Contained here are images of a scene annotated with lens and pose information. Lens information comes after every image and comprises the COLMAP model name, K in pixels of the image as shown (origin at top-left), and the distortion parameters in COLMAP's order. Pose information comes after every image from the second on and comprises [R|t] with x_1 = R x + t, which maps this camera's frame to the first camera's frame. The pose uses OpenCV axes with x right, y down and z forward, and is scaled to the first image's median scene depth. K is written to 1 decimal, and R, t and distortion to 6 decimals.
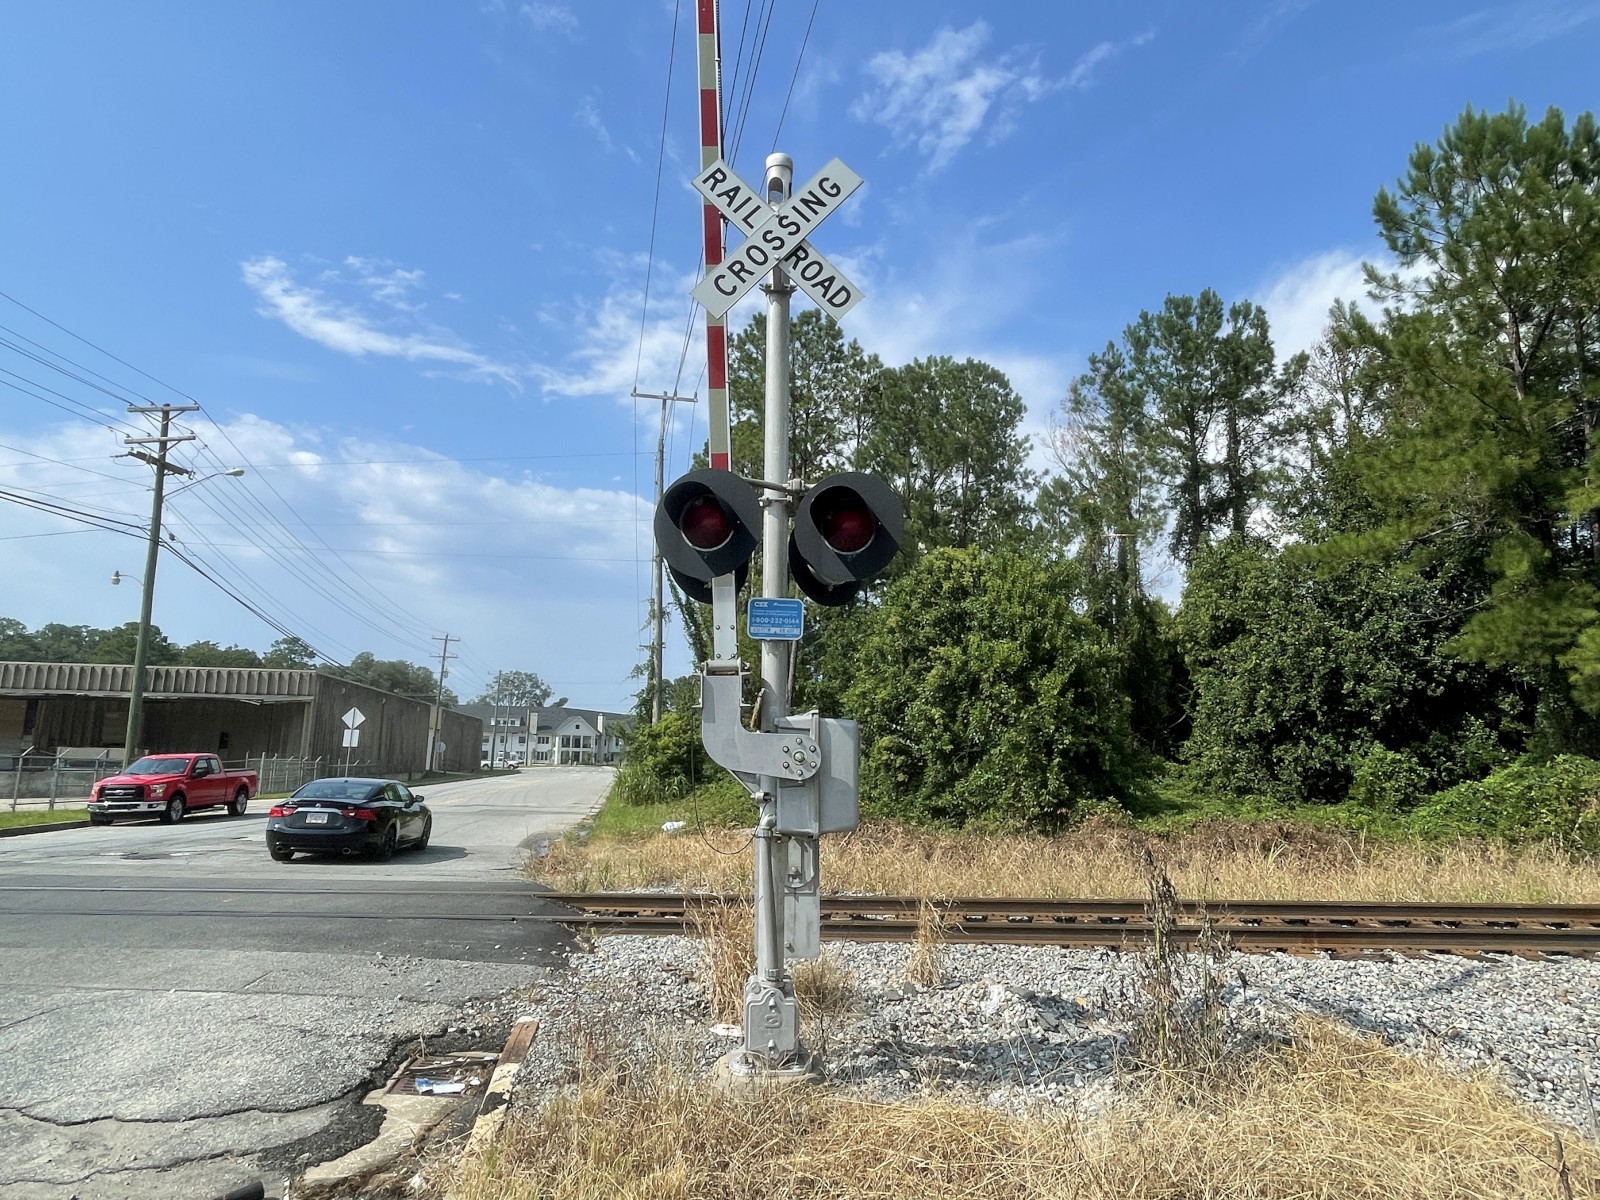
lens RADIAL K [[936.3, 0, 805.6], [0, 936.3, 599.9], [0, 0, 1]] dist [-0.001003, -0.001742]
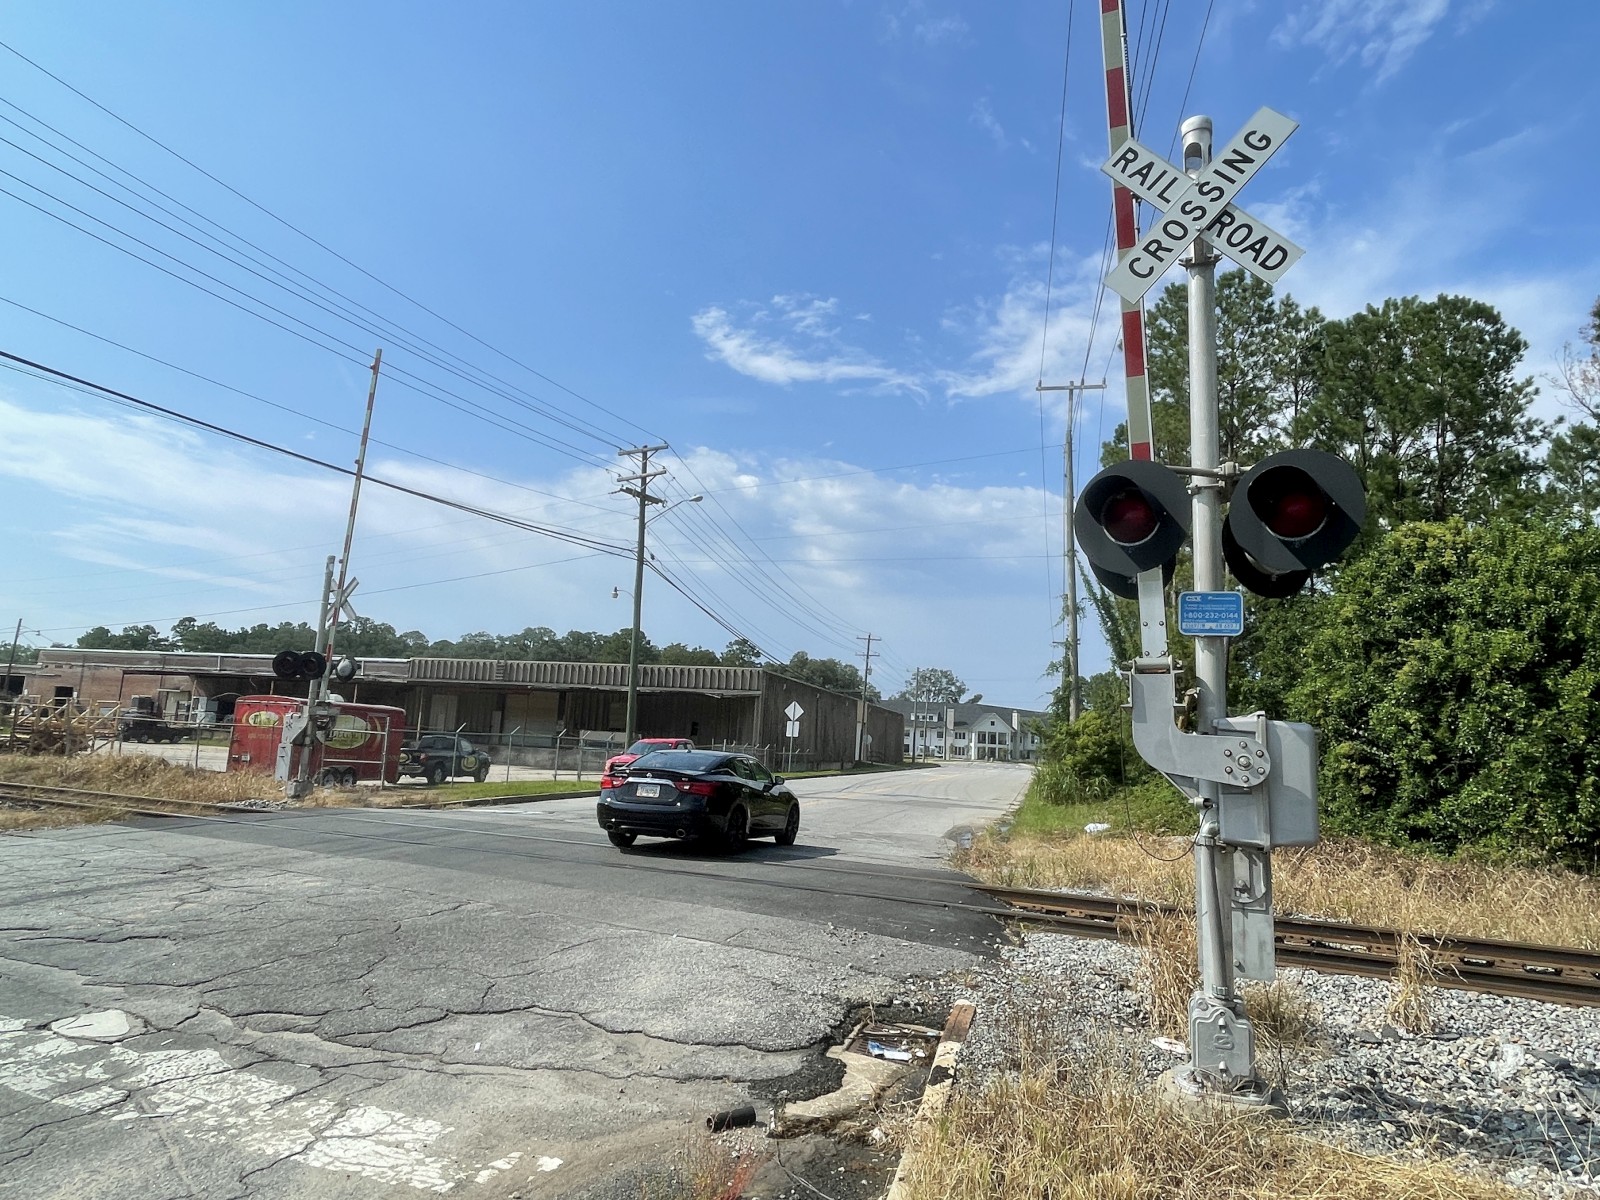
lens RADIAL K [[936.3, 0, 805.6], [0, 936.3, 599.9], [0, 0, 1]] dist [-0.001003, -0.001742]
pose [[0.907821, -0.032177, -0.418121, -0.001776], [0.033529, 0.999429, -0.004116, -0.000732], [0.418015, -0.010282, 0.908382, -0.004627]]
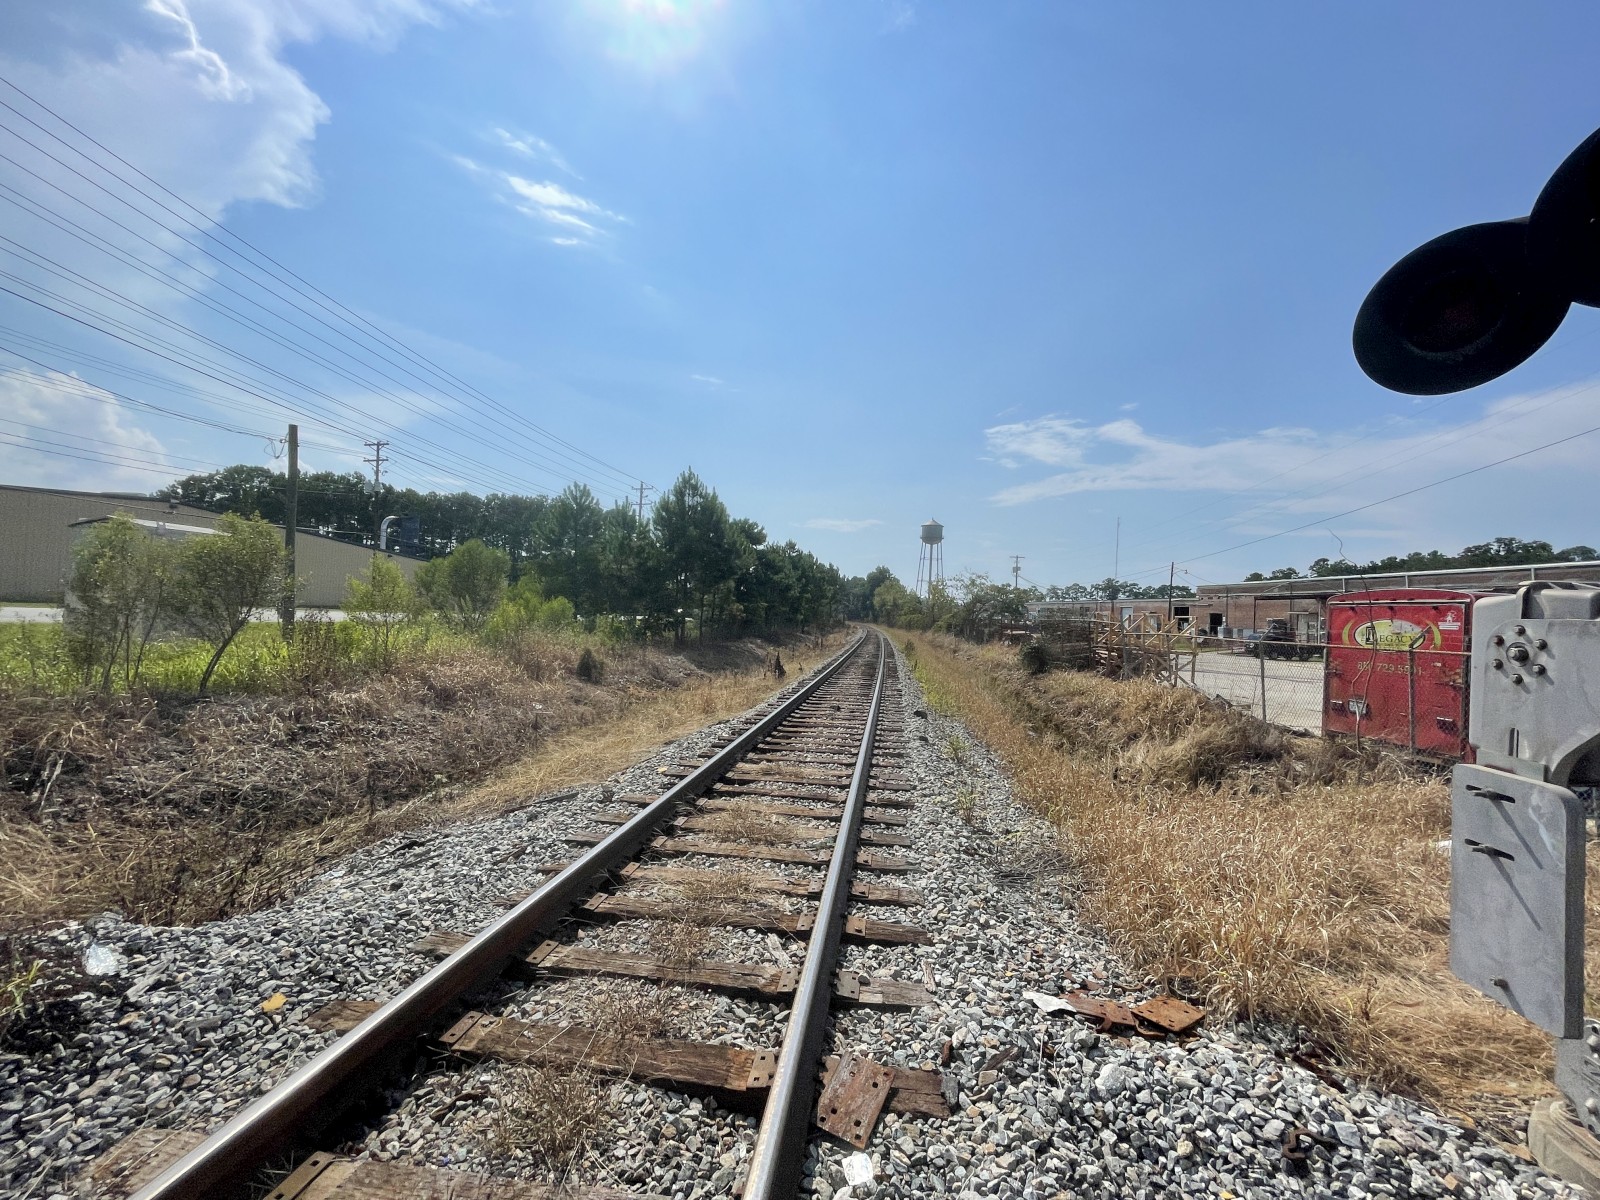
lens RADIAL K [[640.0, 0, 807.5], [0, 640.0, 601.0], [0, 0, 1]] dist [-0.003141, -0.000198]
pose [[-0.133589, -0.036492, -0.990365, -0.342083], [0.124673, 0.990764, -0.053323, 0.038435], [0.983164, -0.130595, -0.127805, 0.239042]]
